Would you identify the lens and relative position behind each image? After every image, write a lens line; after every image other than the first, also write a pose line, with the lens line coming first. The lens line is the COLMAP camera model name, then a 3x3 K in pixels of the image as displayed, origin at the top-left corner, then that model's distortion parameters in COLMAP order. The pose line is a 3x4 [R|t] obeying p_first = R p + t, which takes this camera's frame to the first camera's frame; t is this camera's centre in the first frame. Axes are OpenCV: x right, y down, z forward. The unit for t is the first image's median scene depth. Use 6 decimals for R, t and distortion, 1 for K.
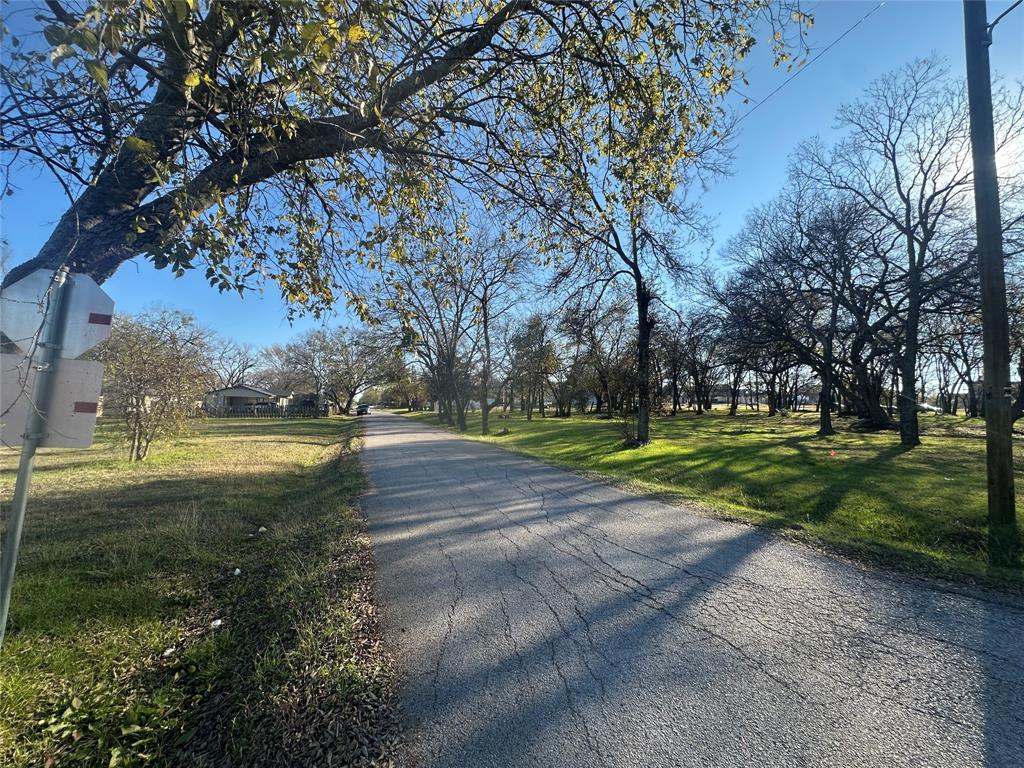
lens RADIAL K [[407.2, 0, 511.9], [0, 407.2, 383.0], [0, 0, 1]] dist [-0.005393, 0.001141]
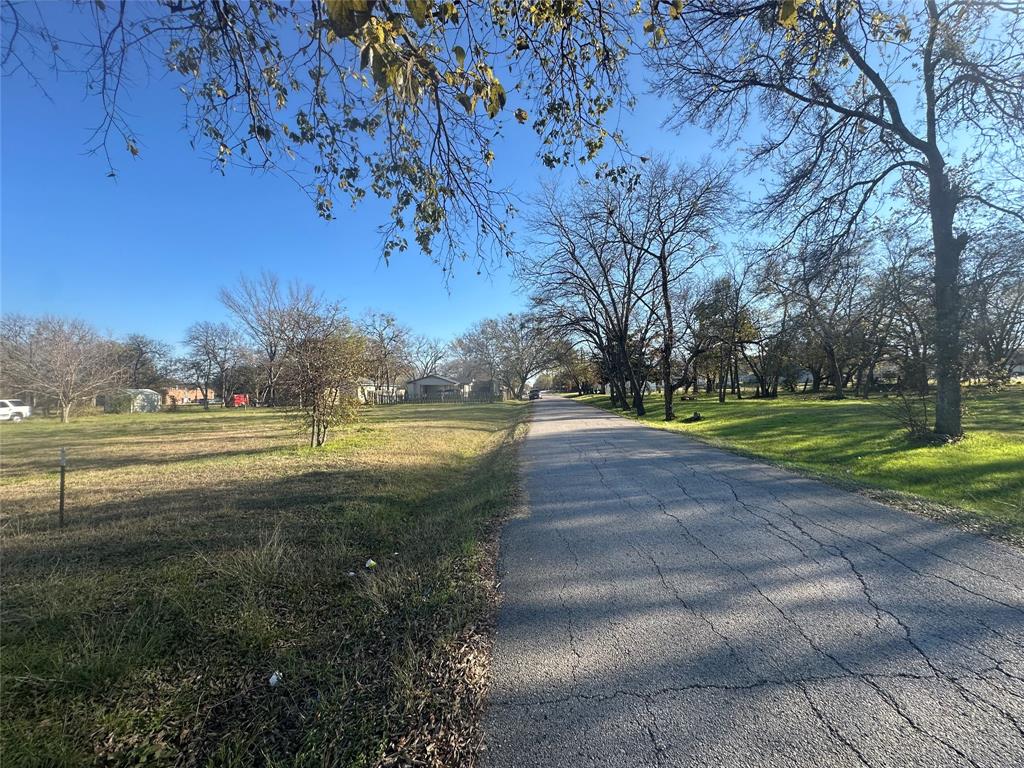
lens RADIAL K [[407.2, 0, 511.9], [0, 407.2, 380.9], [0, 0, 1]] dist [-0.005393, 0.001141]
pose [[0.915881, -0.033228, -0.400073, -0.048644], [0.047128, 0.998577, 0.024954, 0.019847], [0.398674, -0.041710, 0.916144, 0.223747]]
